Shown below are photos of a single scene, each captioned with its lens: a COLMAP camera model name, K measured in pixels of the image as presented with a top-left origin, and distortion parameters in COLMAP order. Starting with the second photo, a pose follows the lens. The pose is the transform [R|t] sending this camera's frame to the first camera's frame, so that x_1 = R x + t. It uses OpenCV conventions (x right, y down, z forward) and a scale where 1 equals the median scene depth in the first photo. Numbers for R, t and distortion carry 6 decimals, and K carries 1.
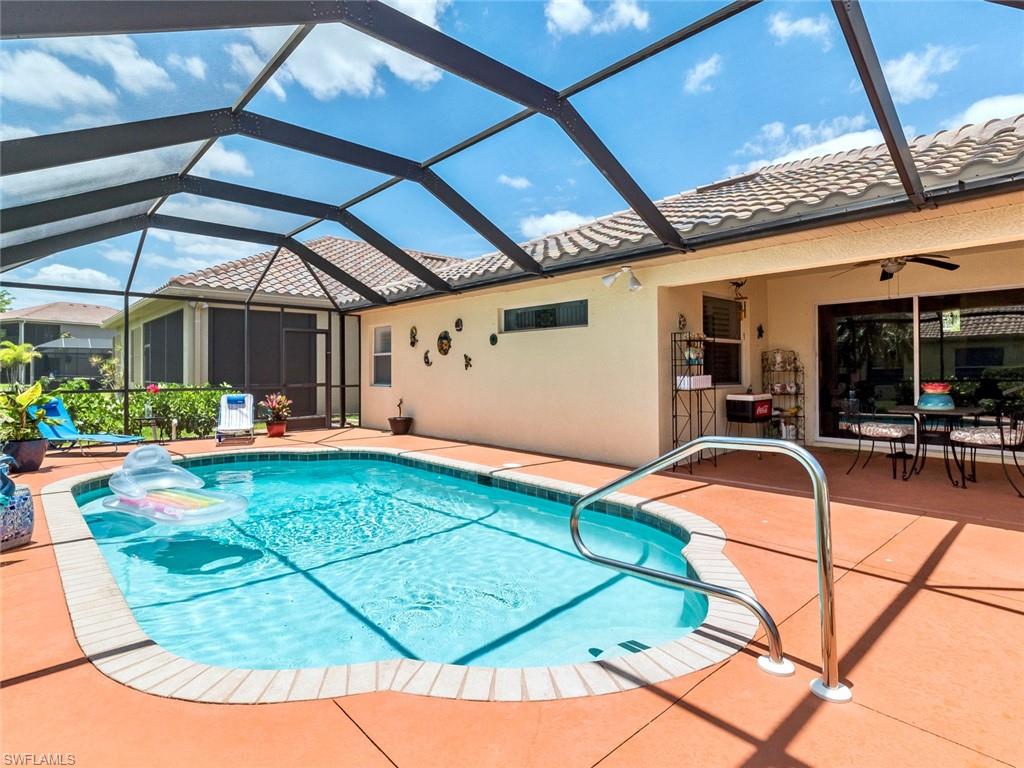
lens RADIAL K [[530.4, 0, 511.4], [0, 530.4, 368.7], [0, 0, 1]] dist [0.016496, -0.000087]
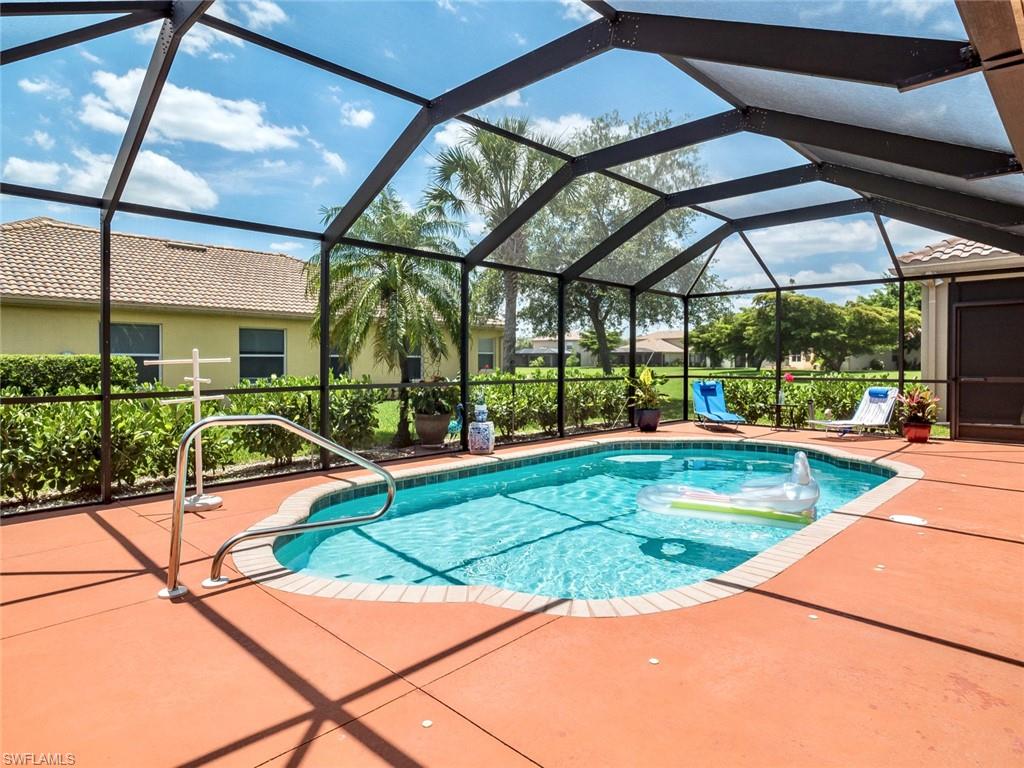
lens RADIAL K [[595.5, 0, 506.9], [0, 595.5, 373.2], [0, 0, 1]] dist [-0.002006, -0.000498]
pose [[0.078467, 0.020713, -0.996701, 0.592764], [0.008230, 0.999737, 0.021424, -0.001065], [0.996883, -0.009884, 0.078276, 0.469277]]
